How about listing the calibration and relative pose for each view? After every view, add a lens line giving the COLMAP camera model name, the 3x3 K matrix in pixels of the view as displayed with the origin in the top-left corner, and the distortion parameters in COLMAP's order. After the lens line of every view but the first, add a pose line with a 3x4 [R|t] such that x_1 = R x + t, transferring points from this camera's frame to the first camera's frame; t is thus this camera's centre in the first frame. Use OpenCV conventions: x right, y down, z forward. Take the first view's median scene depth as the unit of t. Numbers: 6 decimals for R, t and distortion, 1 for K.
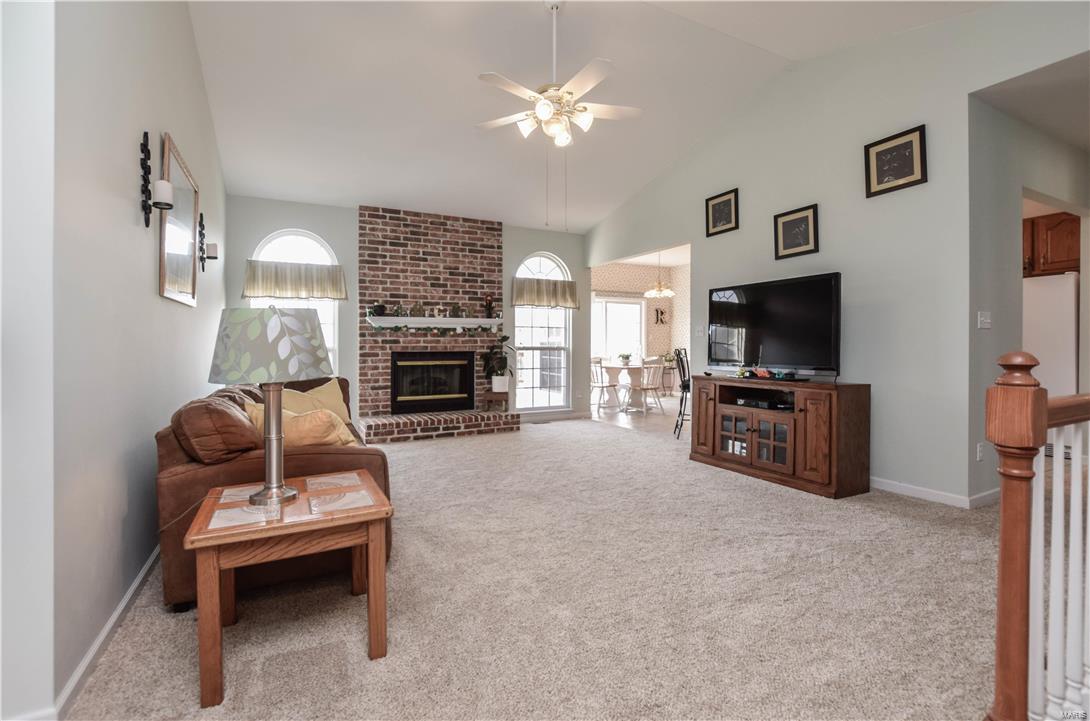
lens RADIAL K [[488.2, 0, 534.2], [0, 488.2, 342.5], [0, 0, 1]] dist [-0.019973, 0.002400]
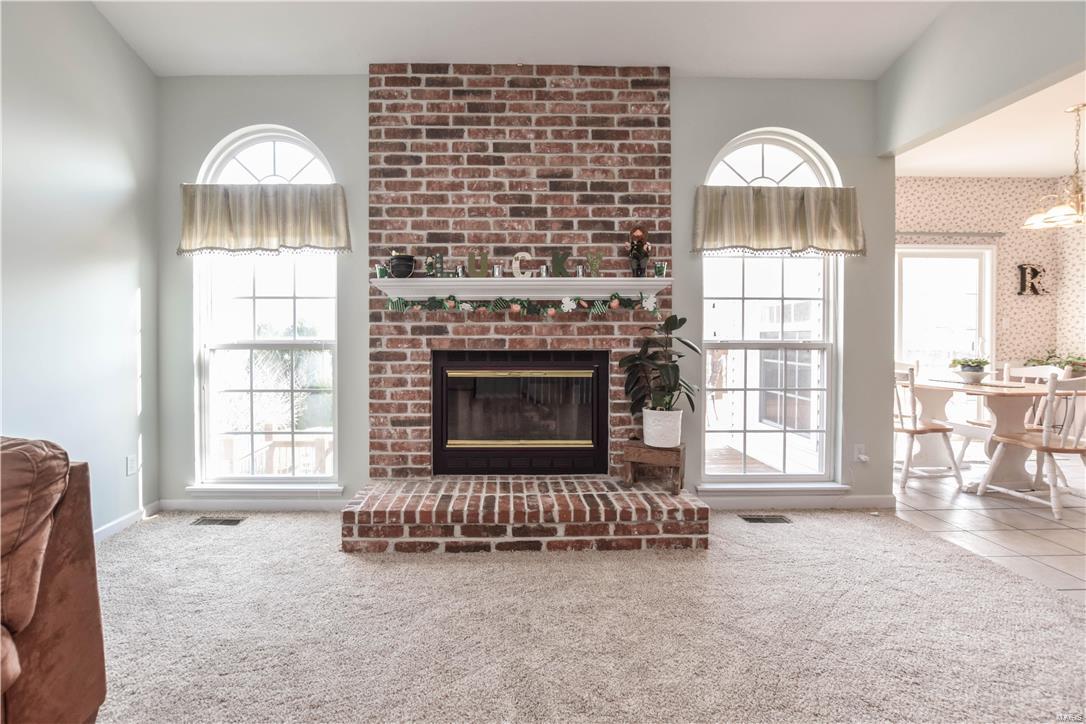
lens RADIAL K [[460.5, 0, 524.4], [0, 460.5, 341.8], [0, 0, 1]] dist [-0.015220, 0.001125]
pose [[0.901730, 0.004094, -0.432280, -0.003440], [0.000713, 0.999940, 0.010956, 0.004946], [0.432299, -0.010188, 0.901673, 0.613961]]
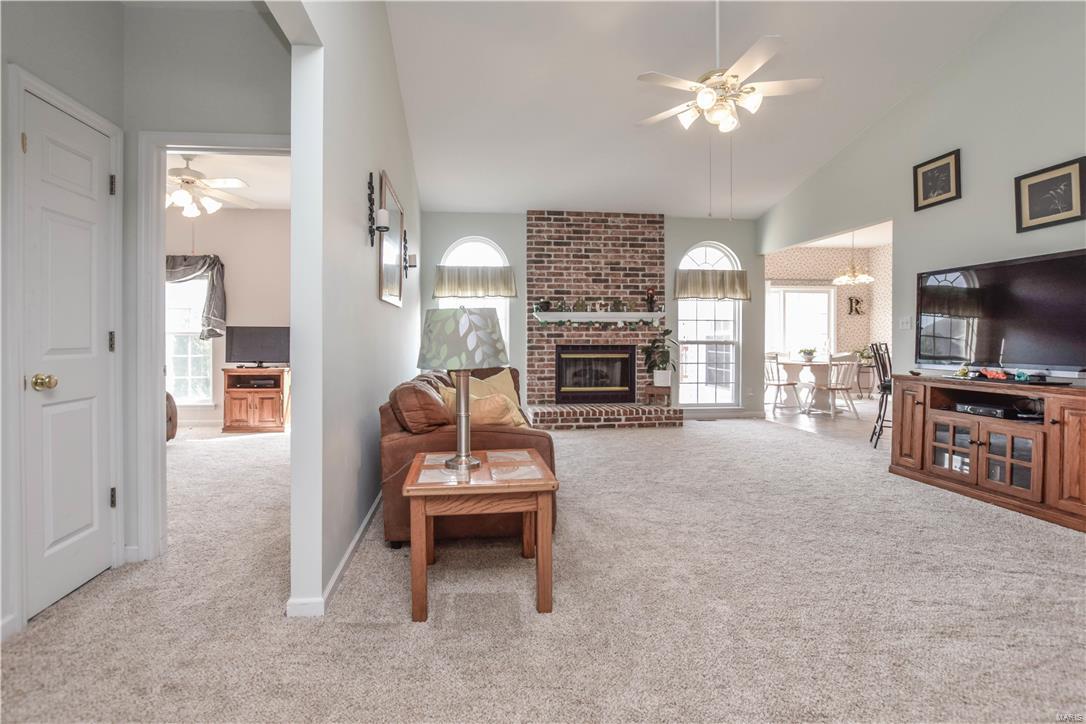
lens RADIAL K [[486.4, 0, 513.9], [0, 486.4, 337.6], [0, 0, 1]] dist [-0.019973, 0.002400]
pose [[0.932449, 0.000887, -0.361301, 0.006010], [0.000210, 0.999995, 0.002996, -0.000127], [0.361302, -0.002869, 0.932445, -0.025413]]
